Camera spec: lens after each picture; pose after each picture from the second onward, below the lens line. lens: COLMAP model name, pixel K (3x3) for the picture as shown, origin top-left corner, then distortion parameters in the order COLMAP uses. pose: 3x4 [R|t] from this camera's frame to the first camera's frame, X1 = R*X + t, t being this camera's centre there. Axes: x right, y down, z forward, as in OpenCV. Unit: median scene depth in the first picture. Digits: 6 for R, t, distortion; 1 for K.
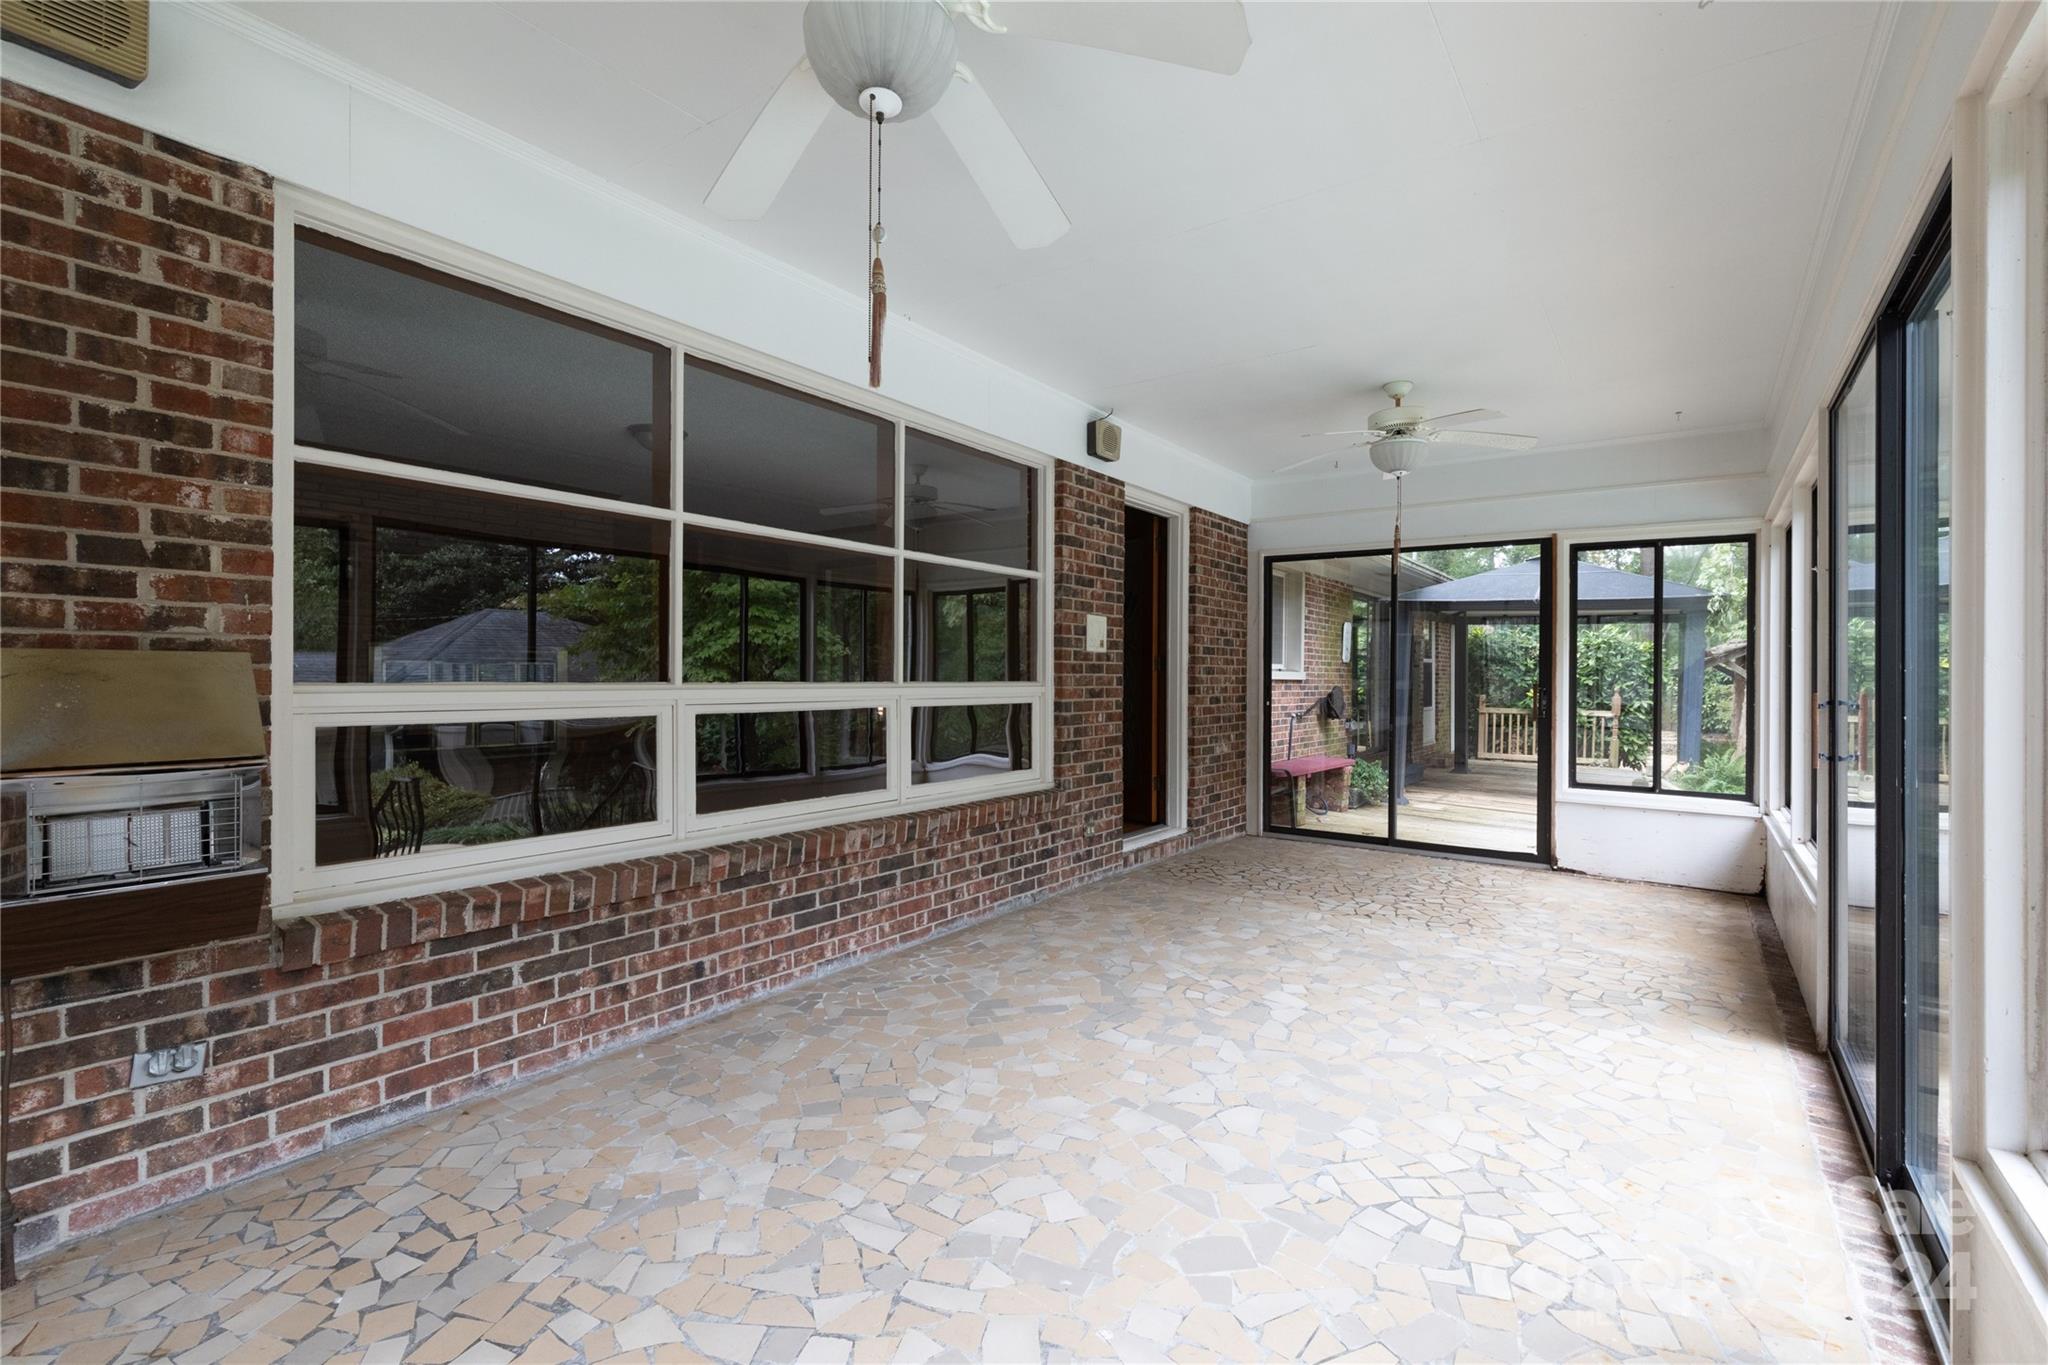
lens RADIAL K [[935.1, 0, 1026.3], [0, 935.1, 678.0], [0, 0, 1]] dist [-0.000618, 0.000951]
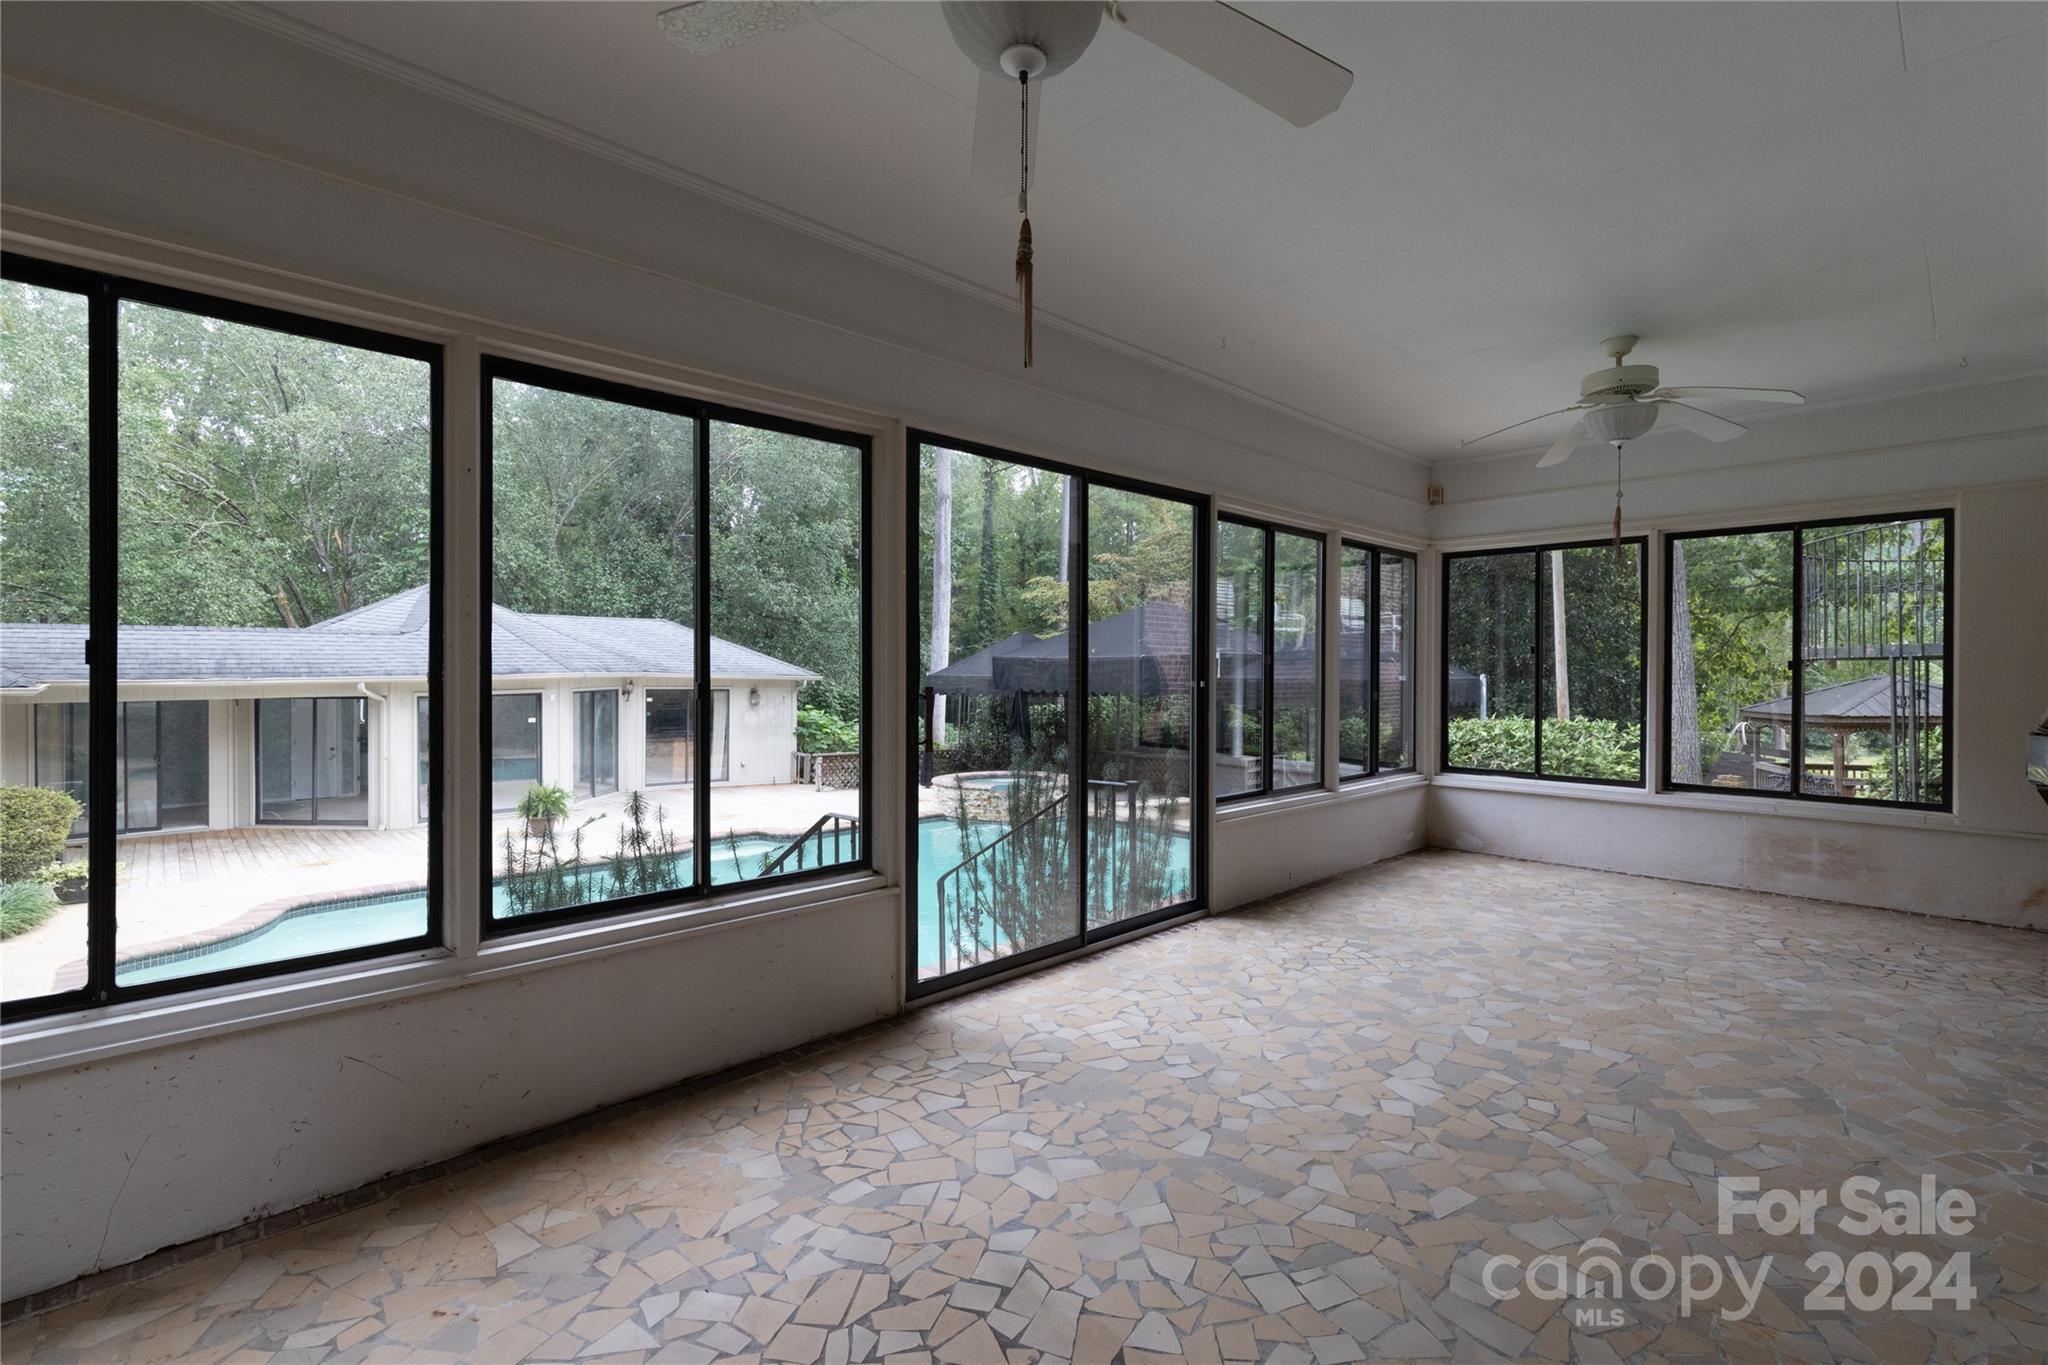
lens RADIAL K [[935.1, 0, 1020.5], [0, 935.1, 677.2], [0, 0, 1]] dist [-0.000618, 0.000951]
pose [[-0.983829, -0.009029, 0.178885, 0.529296], [-0.007409, 0.999925, 0.009726, -0.007516], [-0.178959, 0.008243, -0.983822, 2.085857]]
